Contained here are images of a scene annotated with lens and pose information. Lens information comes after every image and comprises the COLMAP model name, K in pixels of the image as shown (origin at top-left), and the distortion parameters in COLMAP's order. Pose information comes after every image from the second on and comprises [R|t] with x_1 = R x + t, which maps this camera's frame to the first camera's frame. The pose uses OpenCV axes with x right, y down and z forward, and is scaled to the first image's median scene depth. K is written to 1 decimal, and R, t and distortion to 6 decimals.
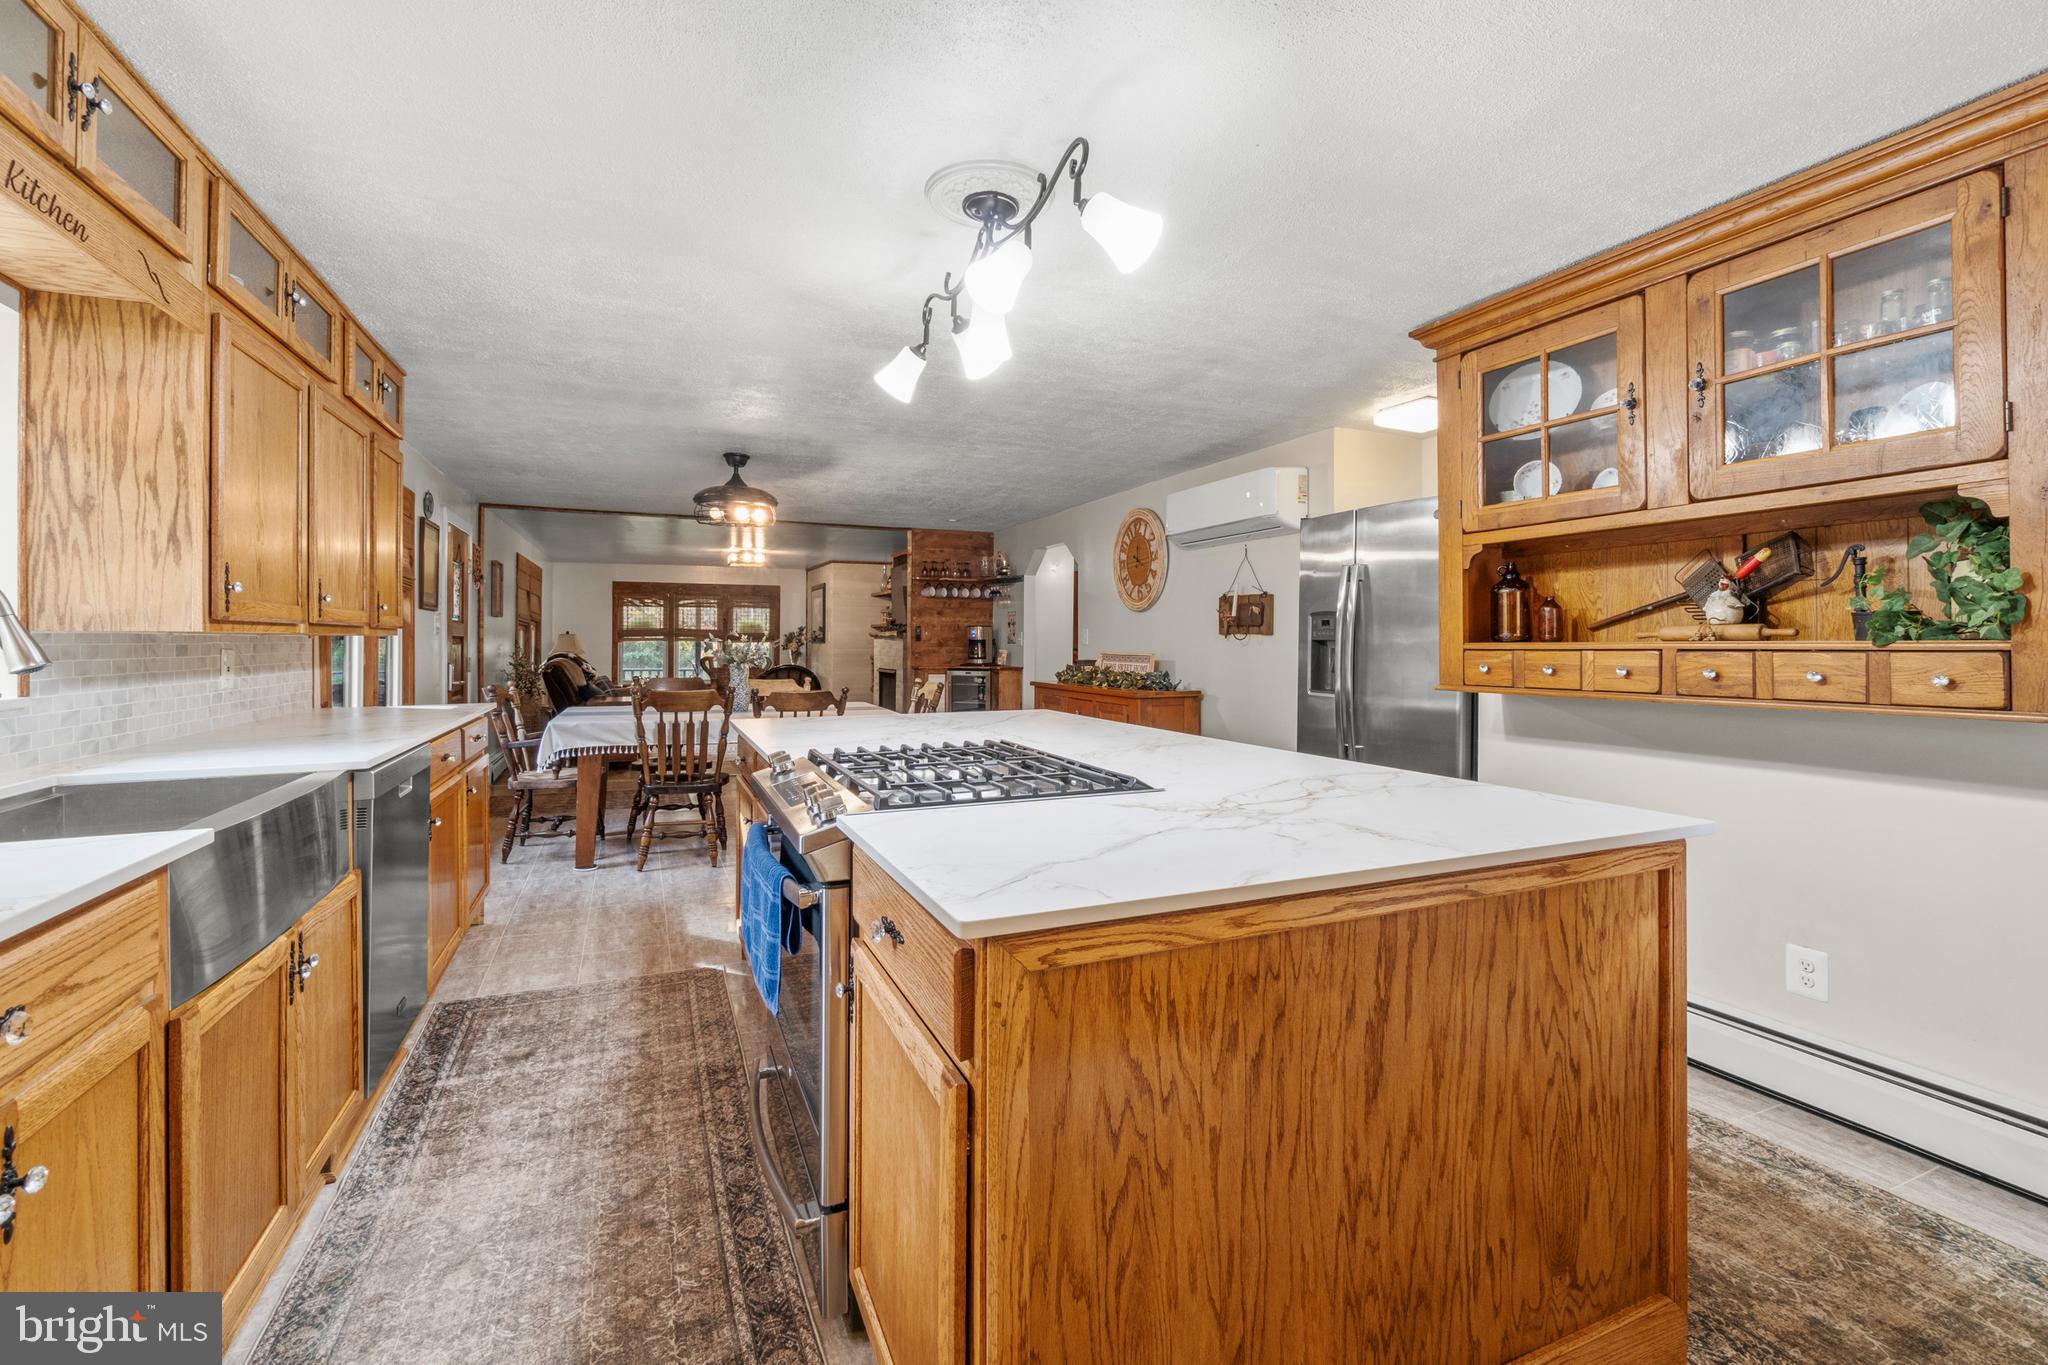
lens RADIAL K [[887.6, 0, 1019.0], [0, 887.6, 638.1], [0, 0, 1]] dist [-0.009258, 0.000320]
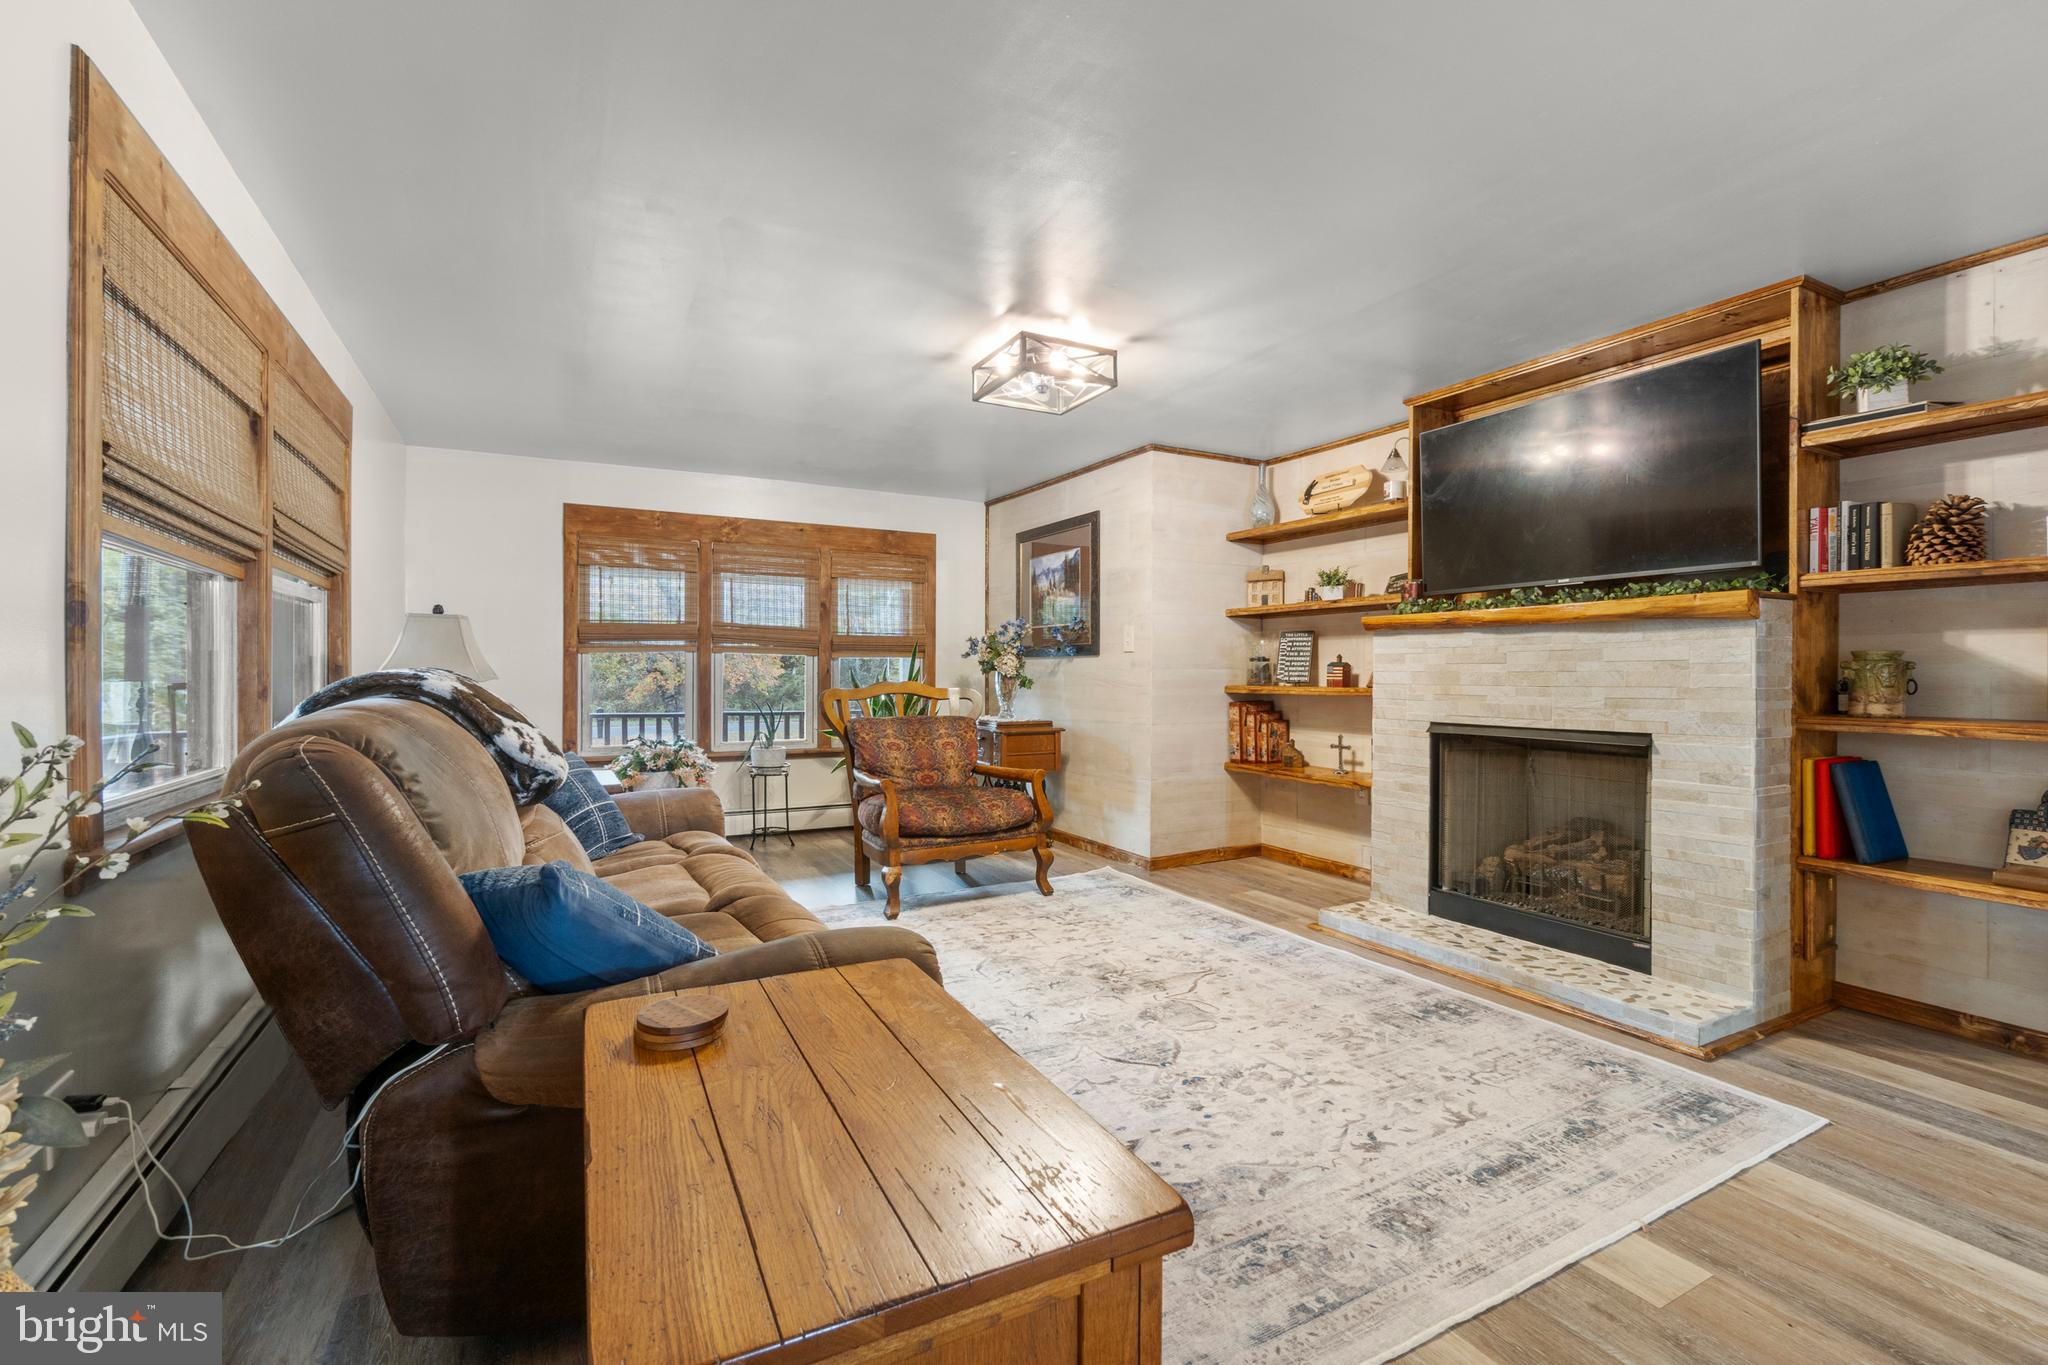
lens RADIAL K [[887.6, 0, 1018.8], [0, 887.6, 676.2], [0, 0, 1]] dist [-0.009258, 0.000320]
pose [[0.995994, -0.000194, 0.089422, -0.287568], [-0.000320, 0.999984, 0.005729, 0.012132], [-0.089422, -0.005735, 0.995977, 0.577413]]
